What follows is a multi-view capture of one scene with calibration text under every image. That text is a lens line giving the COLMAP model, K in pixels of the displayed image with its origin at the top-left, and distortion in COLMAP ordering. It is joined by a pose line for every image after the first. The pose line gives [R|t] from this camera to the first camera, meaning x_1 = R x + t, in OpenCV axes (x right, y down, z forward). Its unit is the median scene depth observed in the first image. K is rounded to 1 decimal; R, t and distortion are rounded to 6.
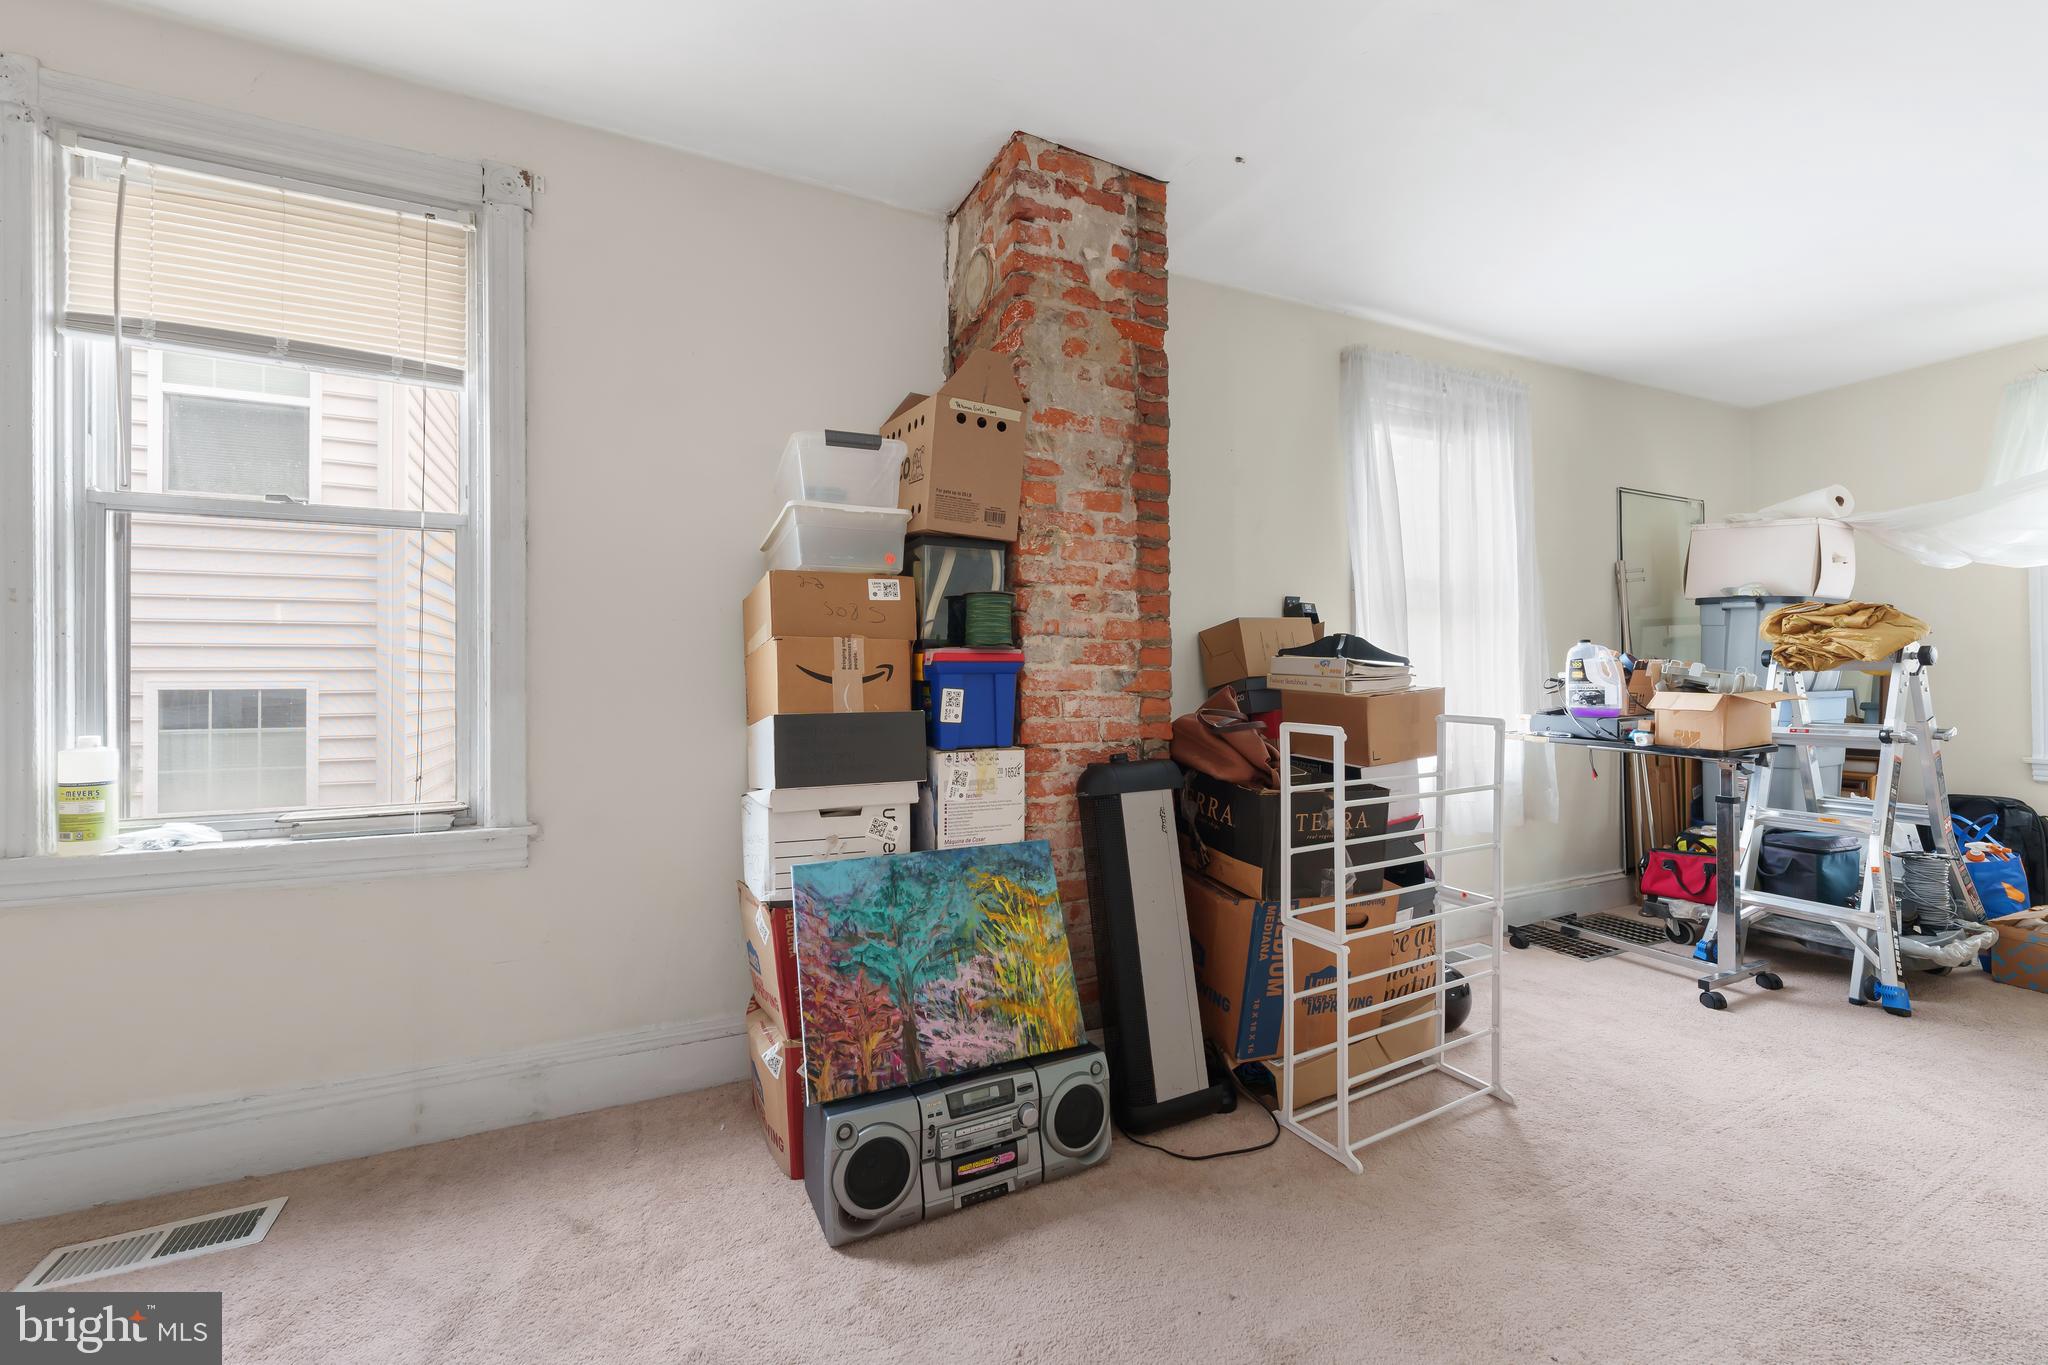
lens RADIAL K [[837.0, 0, 1024.0], [0, 837.0, 682.5], [0, 0, 1]] dist [0.000209, -0.000088]
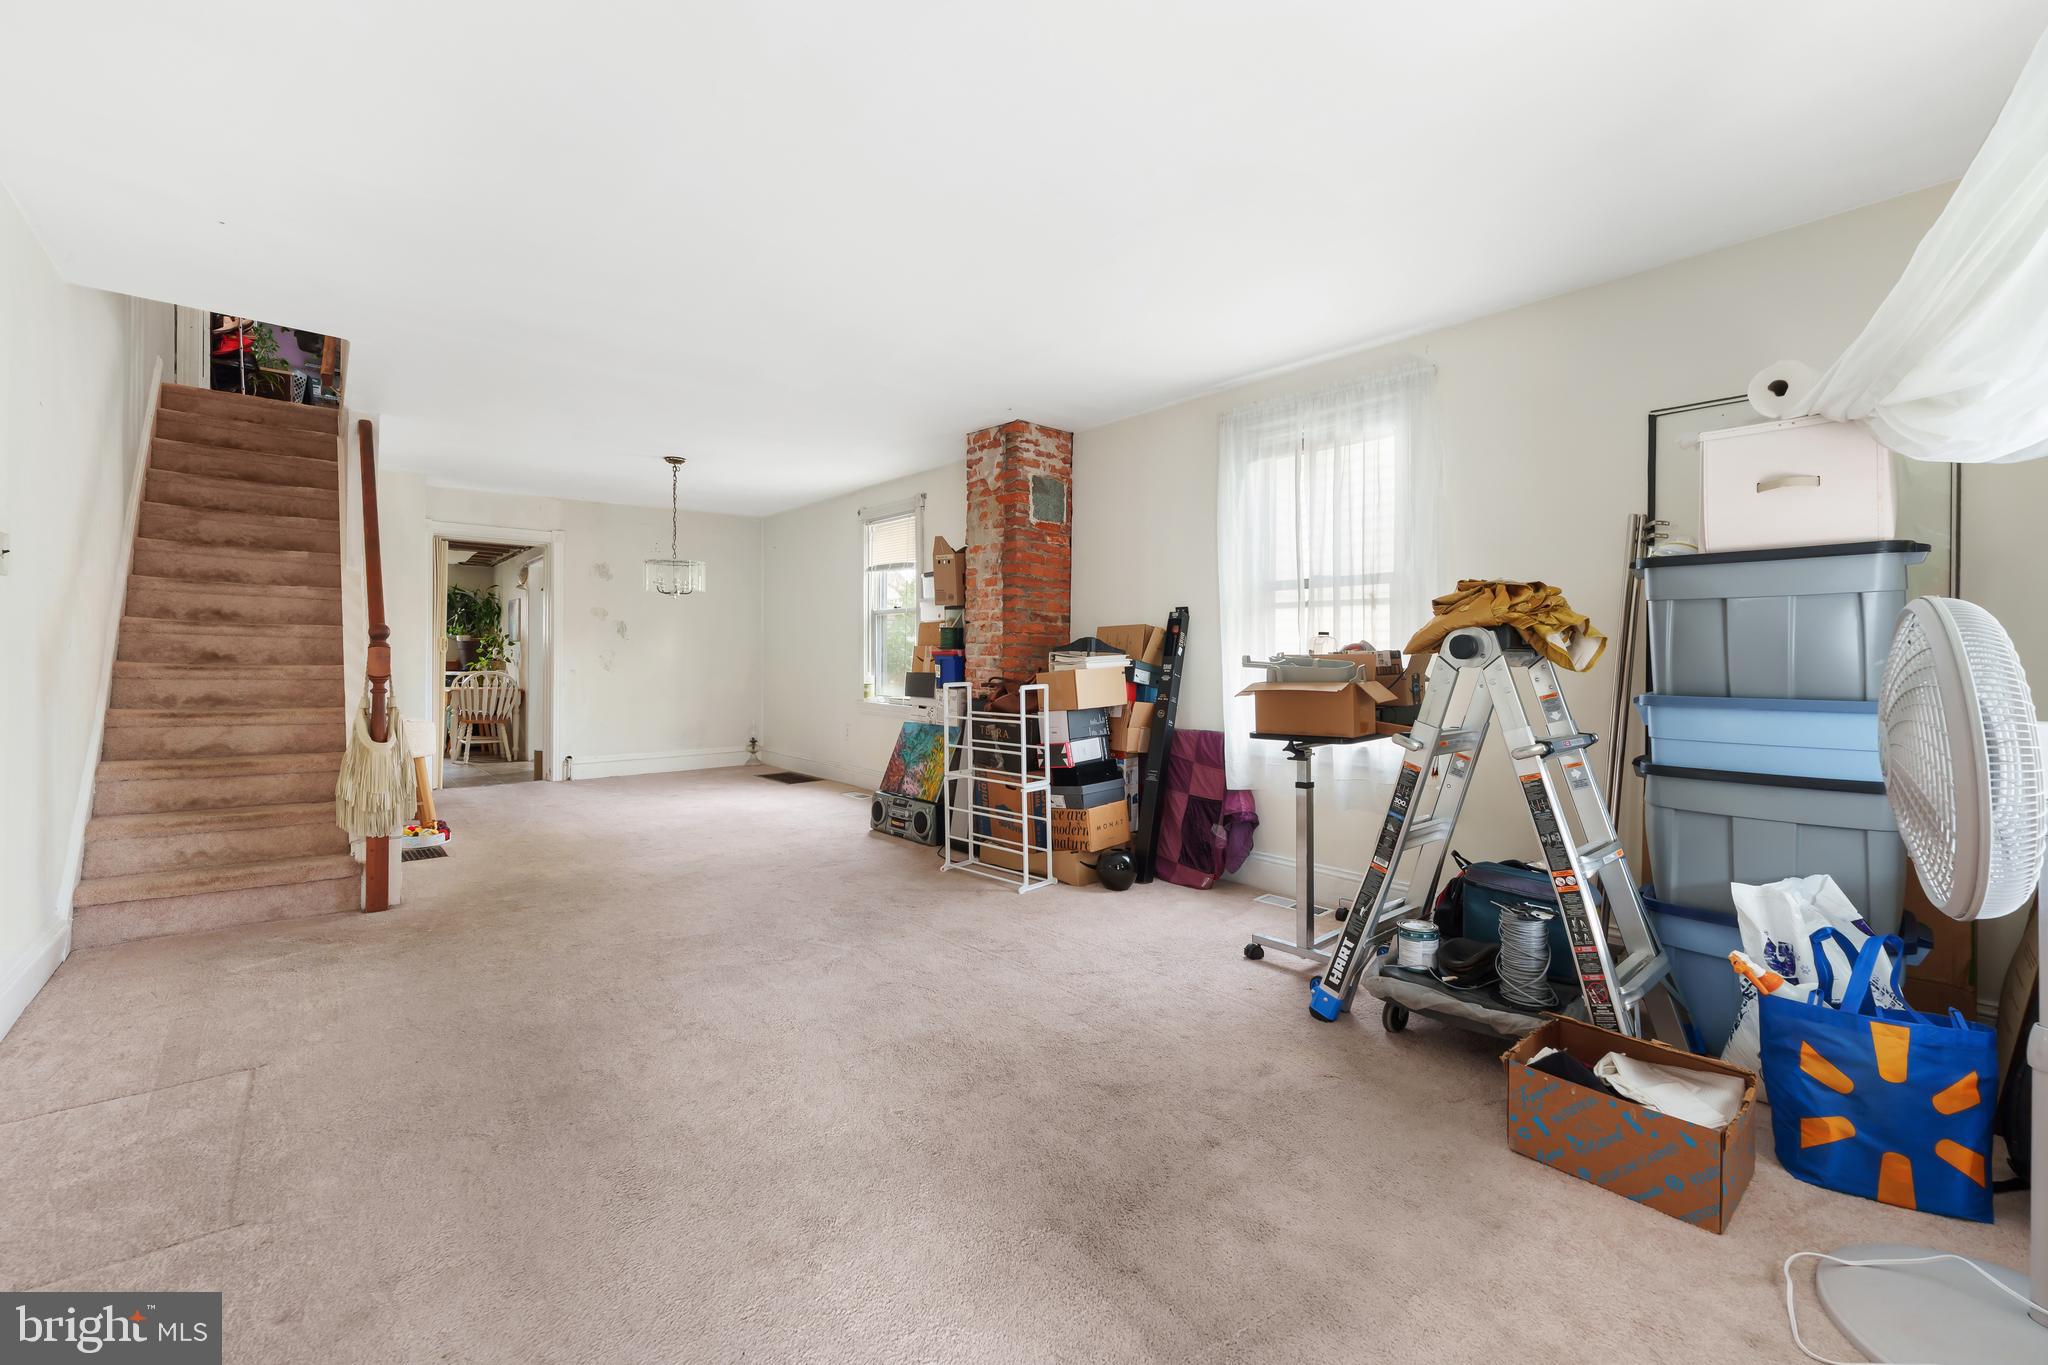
lens RADIAL K [[837.9, 0, 1023.4], [0, 837.9, 663.0], [0, 0, 1]] dist [0.000644, -0.000199]
pose [[0.274635, 0.017607, -0.961387, 2.293930], [-0.003231, 0.999844, 0.017388, -0.040370], [0.961543, -0.001669, 0.274649, 0.477793]]
